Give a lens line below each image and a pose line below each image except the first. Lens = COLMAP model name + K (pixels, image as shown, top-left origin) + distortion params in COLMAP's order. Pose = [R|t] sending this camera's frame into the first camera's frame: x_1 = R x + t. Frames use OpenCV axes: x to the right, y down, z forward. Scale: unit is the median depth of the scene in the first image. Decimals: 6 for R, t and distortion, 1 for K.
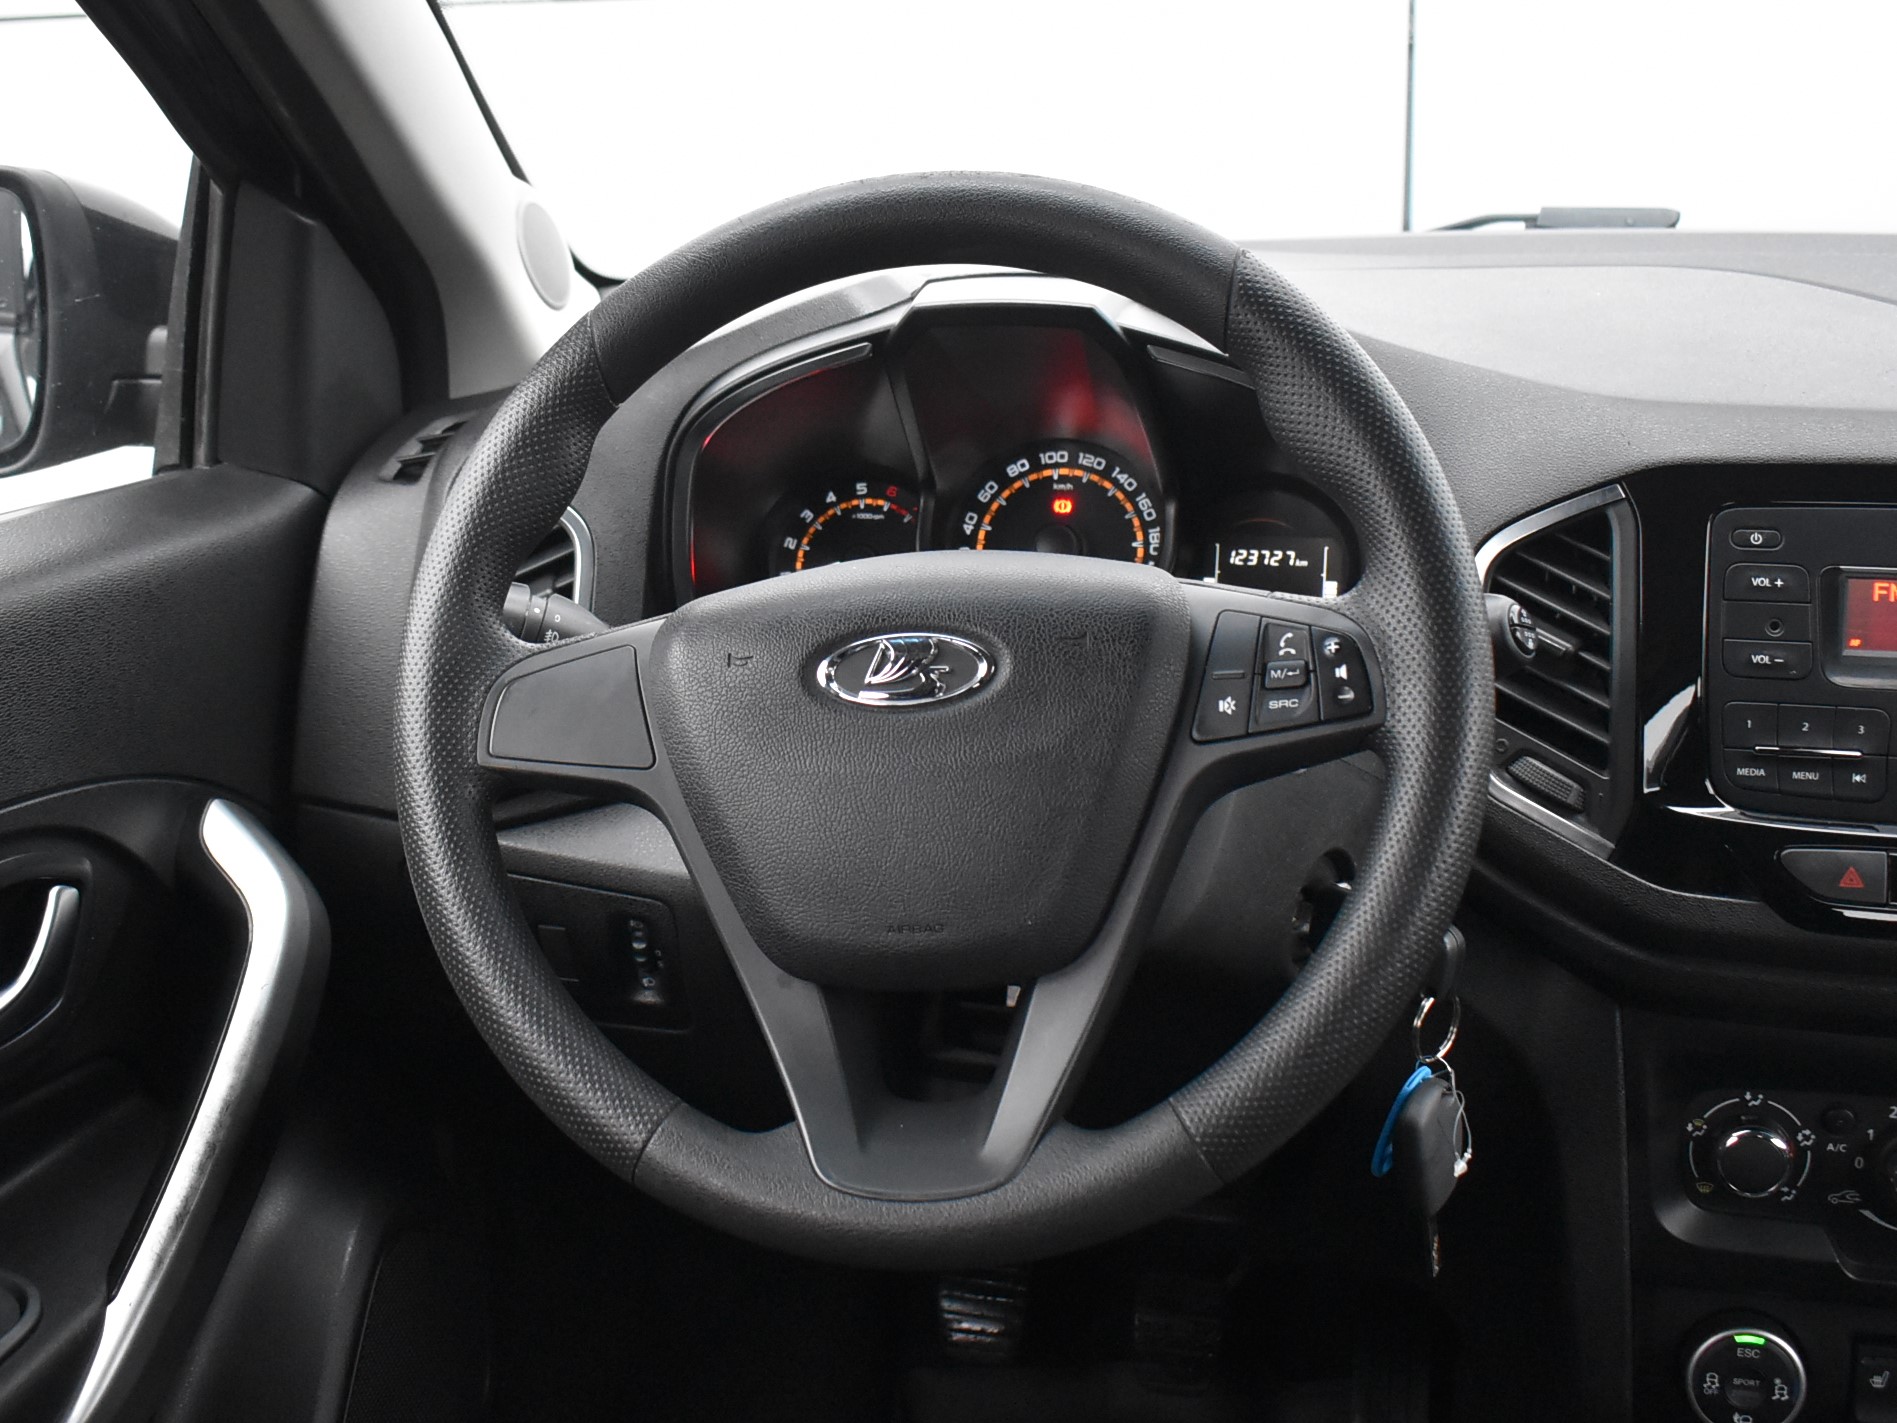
lens RADIAL K [[1997.8, 0, 948.5], [0, 1997.8, 711.5], [0, 0, 1]] dist [-0.123288, 0.049094]
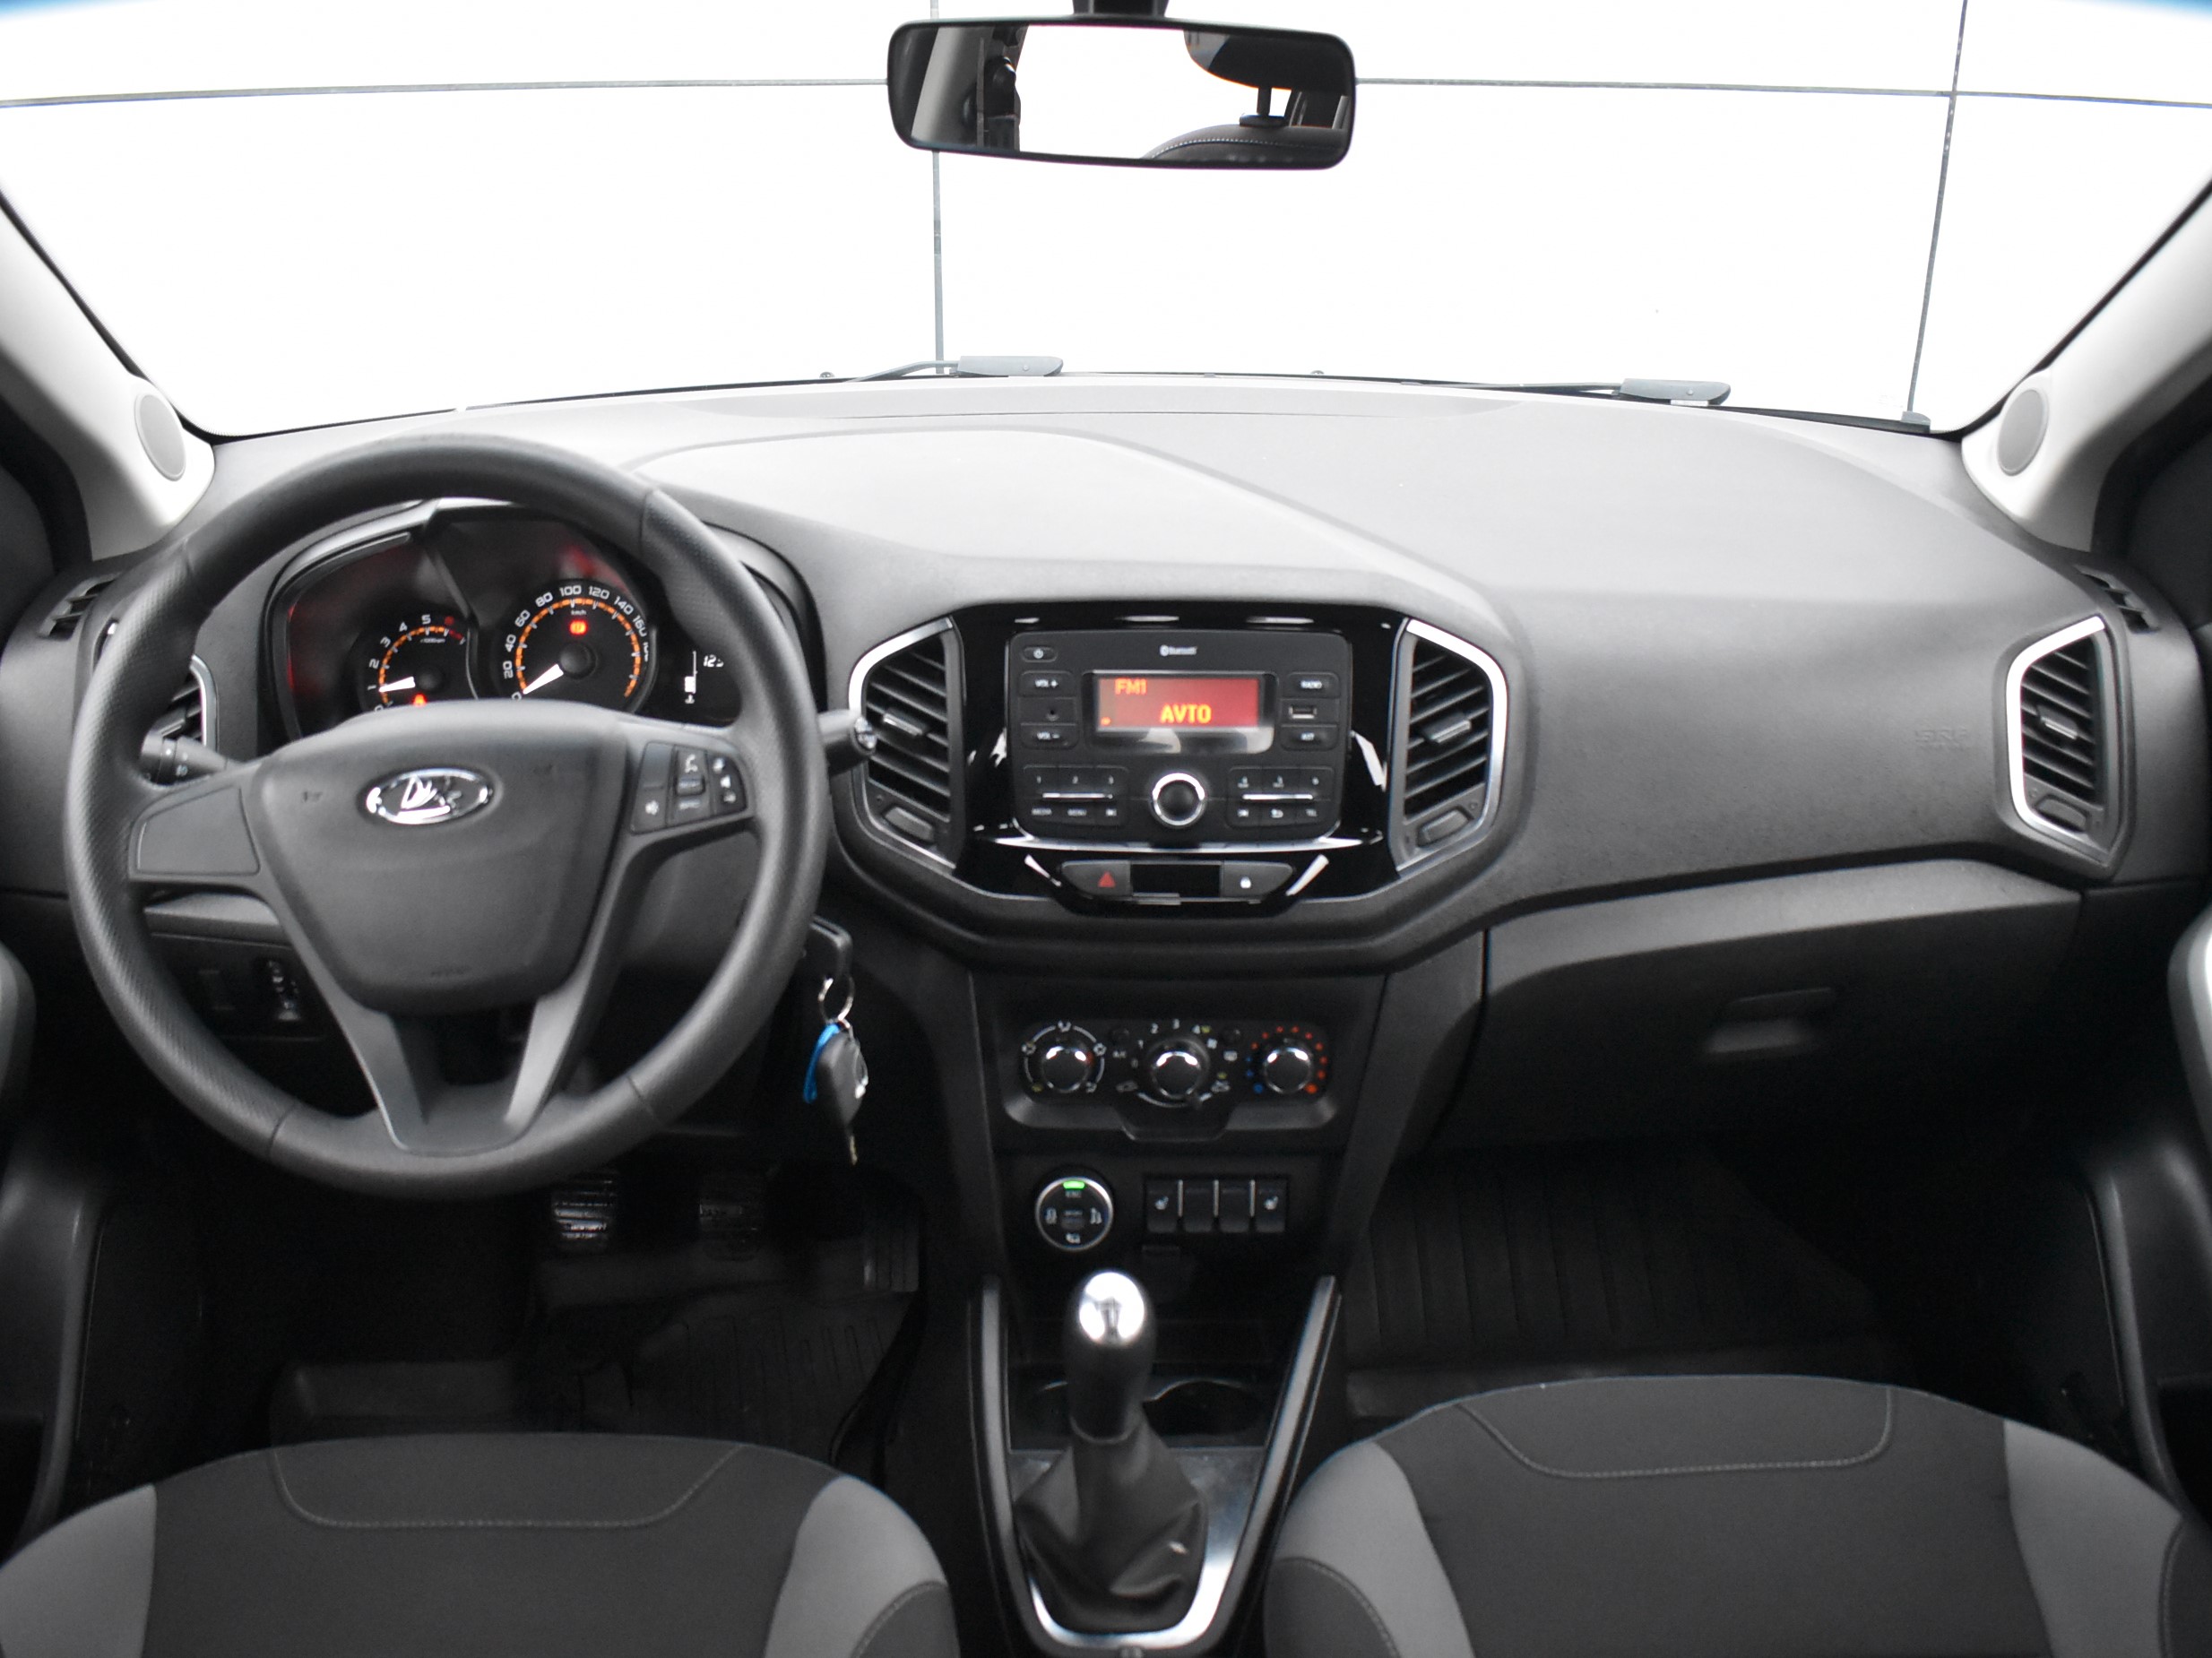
lens RADIAL K [[1820.6, 0, 1106.0], [0, 1820.6, 829.0], [0, 0, 1]] dist [-0.104484, 0.007213]
pose [[0.967776, -0.071764, 0.241368, 0.118634], [0.046876, 0.993118, 0.107327, -0.098645], [-0.247409, -0.092554, 0.964480, -0.333101]]
